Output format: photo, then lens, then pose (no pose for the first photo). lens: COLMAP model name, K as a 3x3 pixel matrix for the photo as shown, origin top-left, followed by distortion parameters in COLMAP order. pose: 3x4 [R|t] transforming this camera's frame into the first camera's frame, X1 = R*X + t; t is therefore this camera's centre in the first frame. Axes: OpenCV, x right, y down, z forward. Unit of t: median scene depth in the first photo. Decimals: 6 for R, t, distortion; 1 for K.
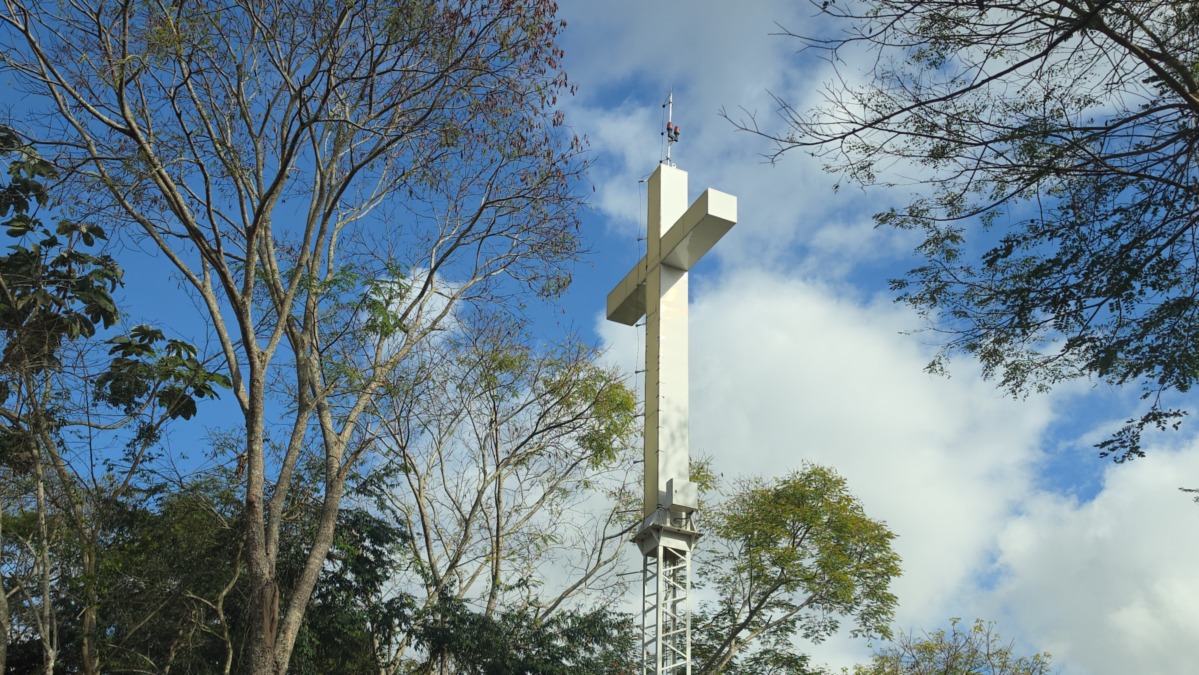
lens RADIAL K [[1248.5, 0, 533.8], [0, 1248.5, 338.6], [0, 0, 1]] dist [0.110515, -0.276206]
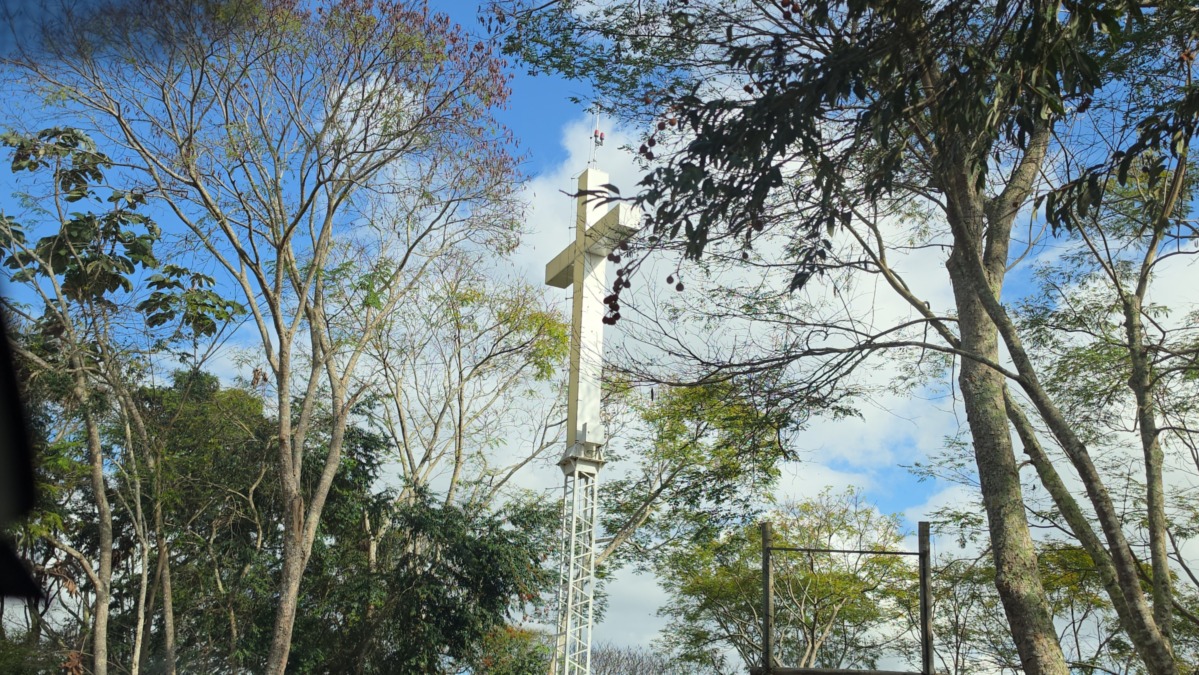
lens RADIAL K [[1248.5, 0, 533.8], [0, 1248.5, 338.6], [0, 0, 1]] dist [0.110515, -0.276206]
pose [[0.999500, 0.009378, 0.030191, 0.008308], [-0.013698, 0.989156, 0.146229, -0.155627], [-0.028493, -0.146570, 0.988790, -0.302213]]
